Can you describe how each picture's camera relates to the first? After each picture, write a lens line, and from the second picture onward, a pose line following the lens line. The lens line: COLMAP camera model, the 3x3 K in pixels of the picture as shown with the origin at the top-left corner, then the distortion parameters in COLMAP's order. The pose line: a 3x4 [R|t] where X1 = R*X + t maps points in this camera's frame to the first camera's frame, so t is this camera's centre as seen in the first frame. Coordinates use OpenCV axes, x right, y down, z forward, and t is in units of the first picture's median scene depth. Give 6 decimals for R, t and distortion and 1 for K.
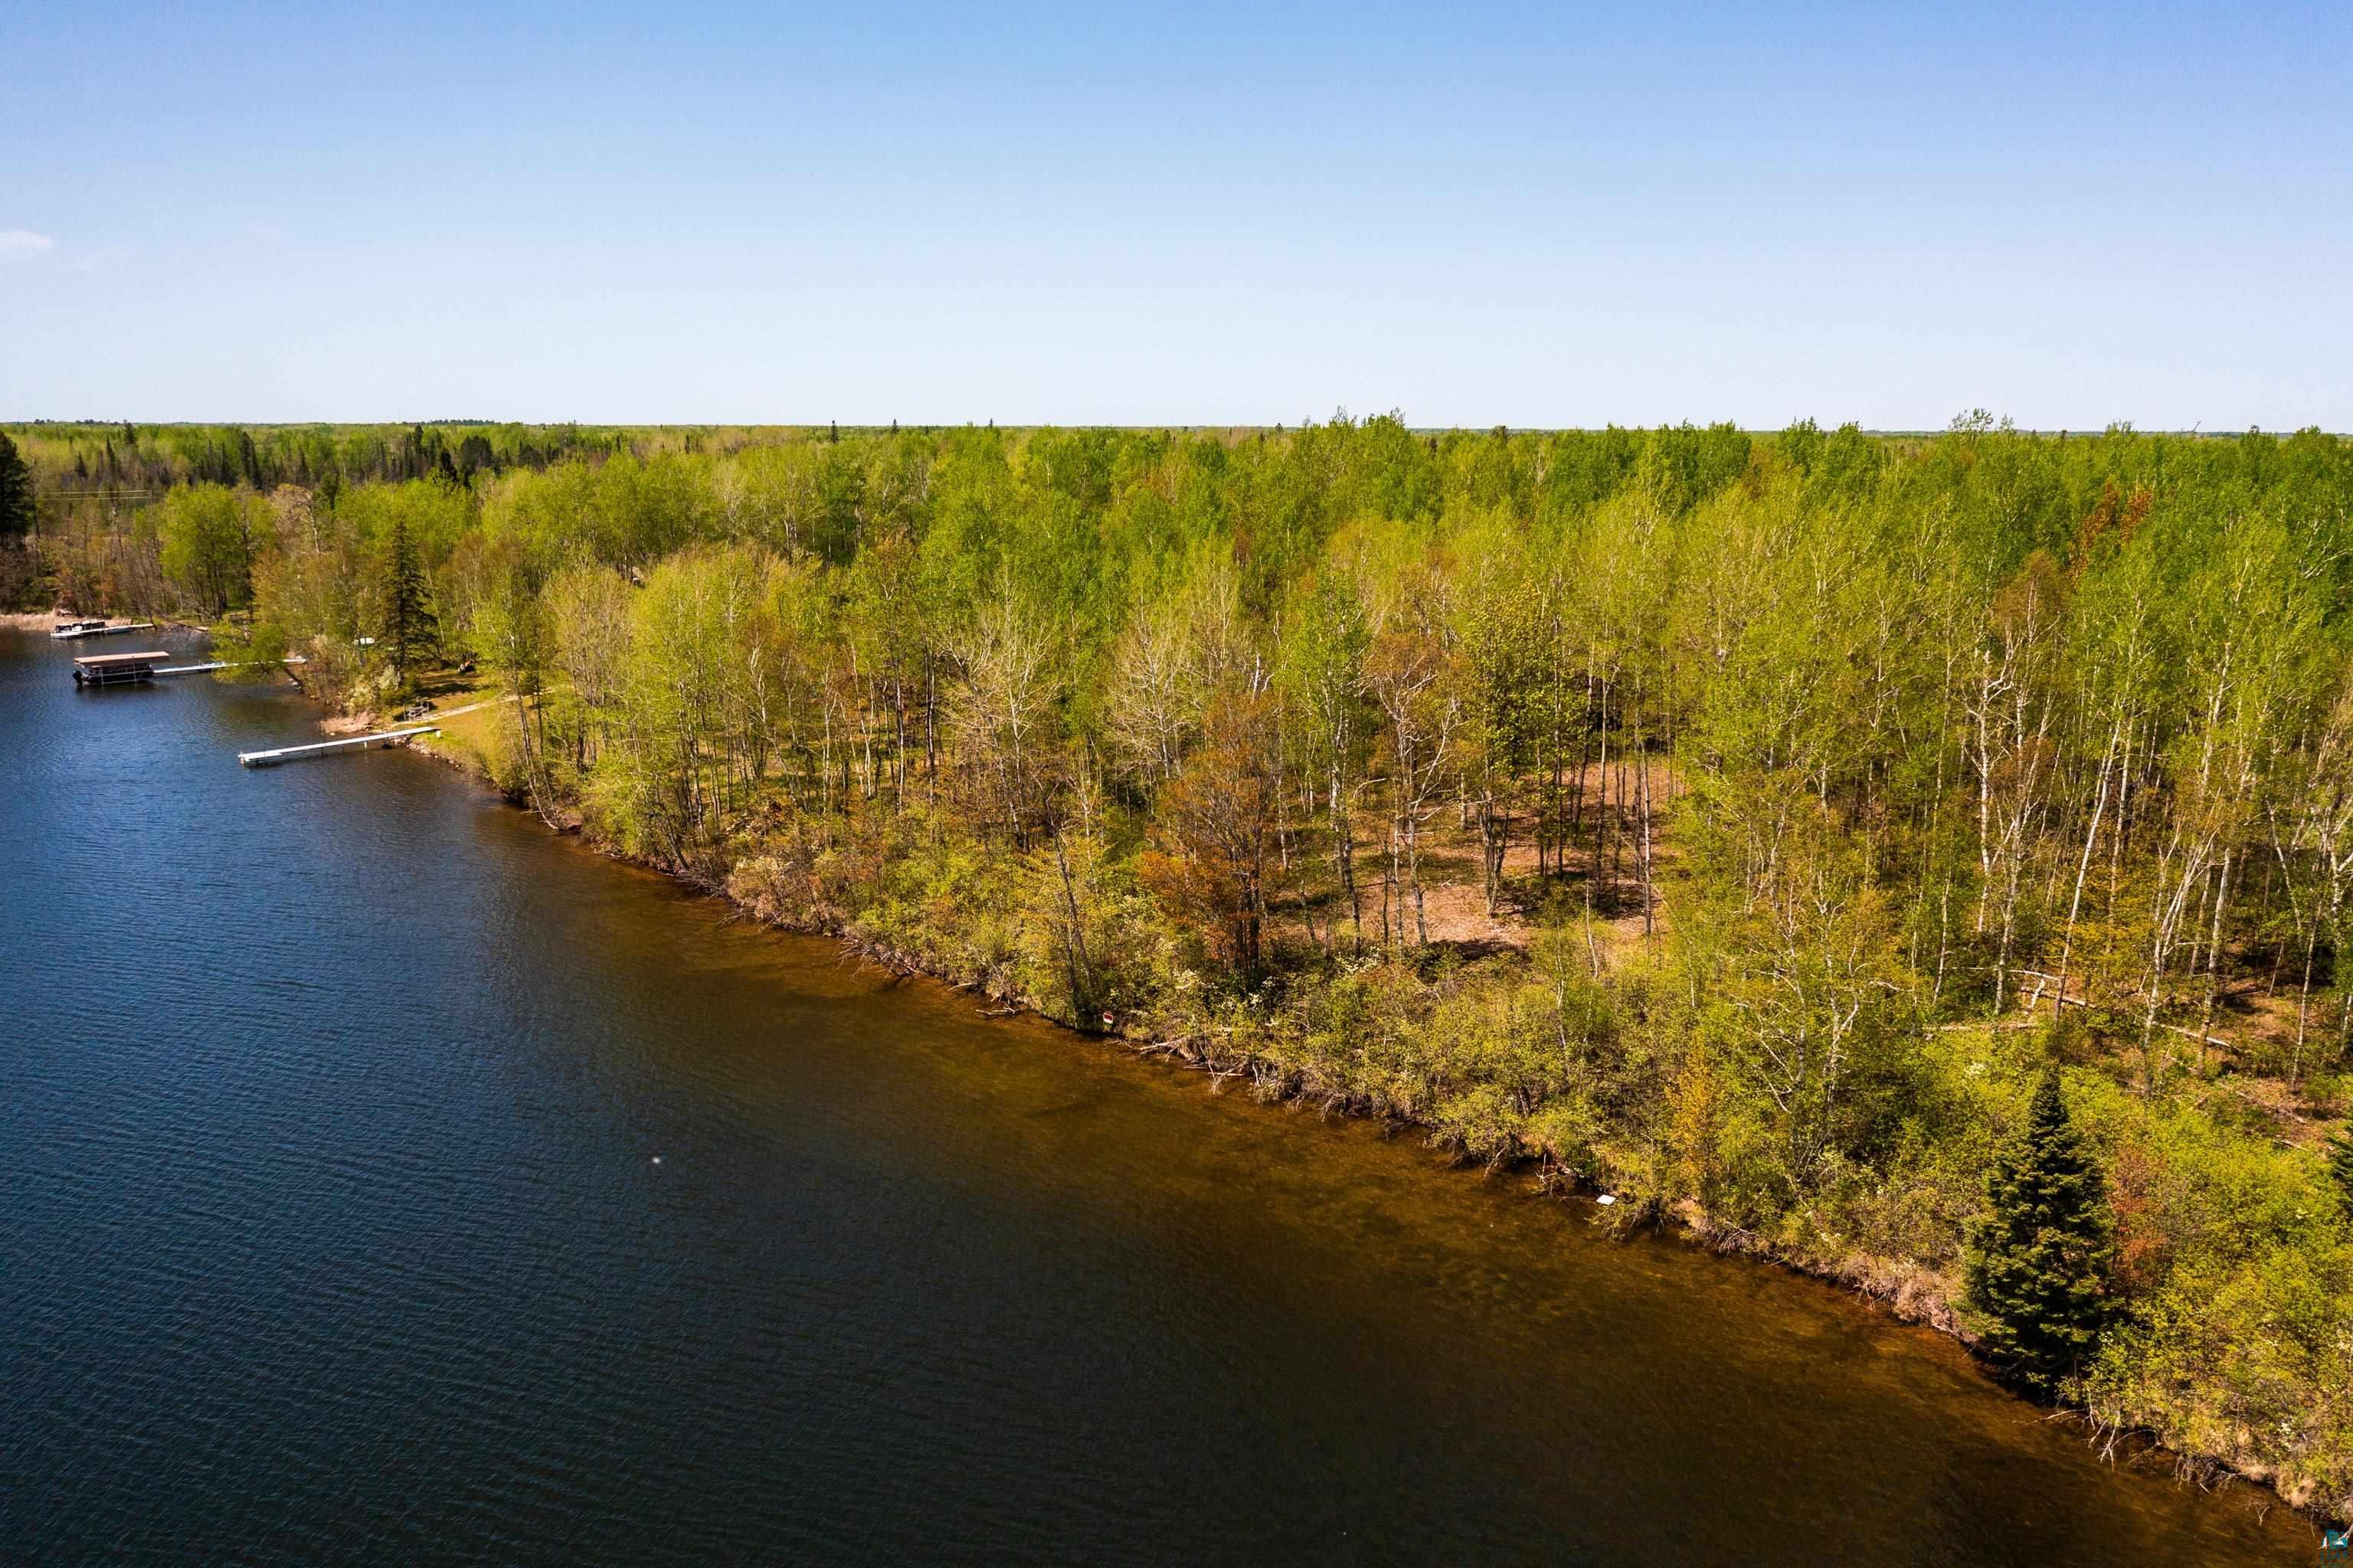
lens RADIAL K [[1970.6, 0, 1176.5], [0, 1970.6, 784.0], [0, 0, 1]] dist [0.002266, 0.002572]
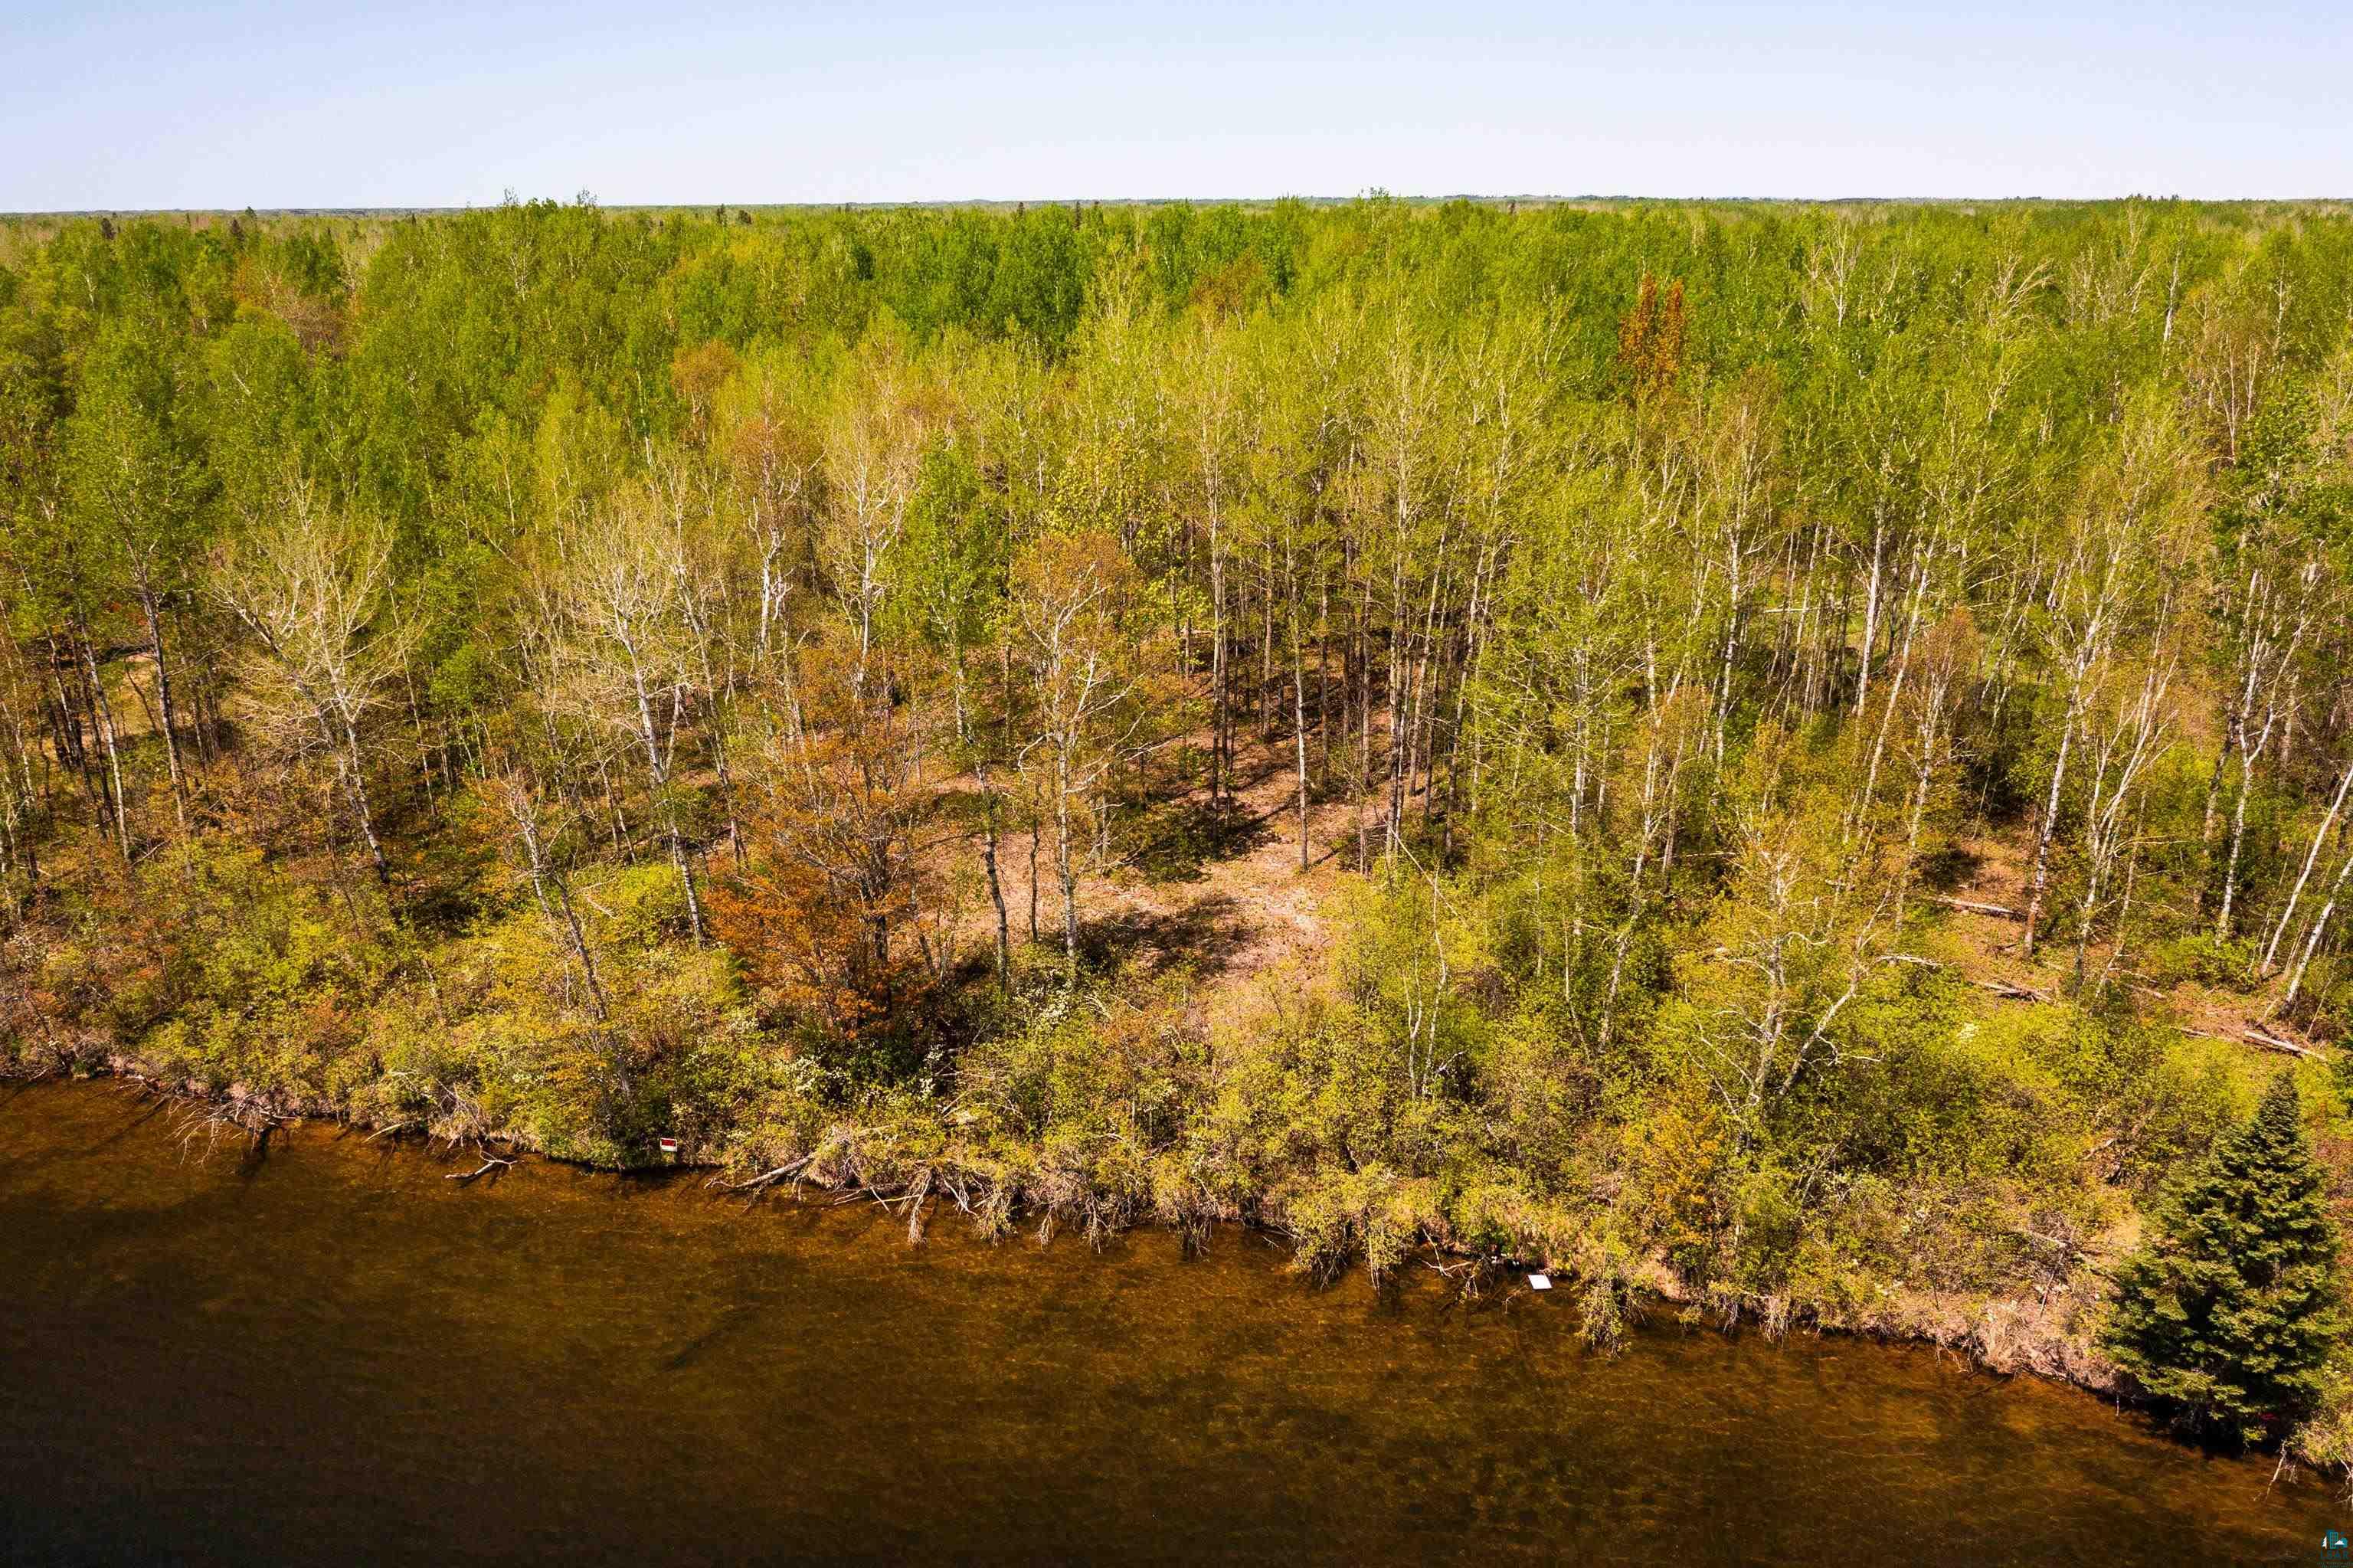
lens RADIAL K [[1970.6, 0, 1176.5], [0, 1970.6, 784.0], [0, 0, 1]] dist [0.002266, 0.002572]
pose [[0.877473, -0.162095, 0.451404, -0.164002], [0.111451, 0.984308, 0.136810, -0.070958], [-0.466497, -0.069738, 0.881769, 0.350278]]
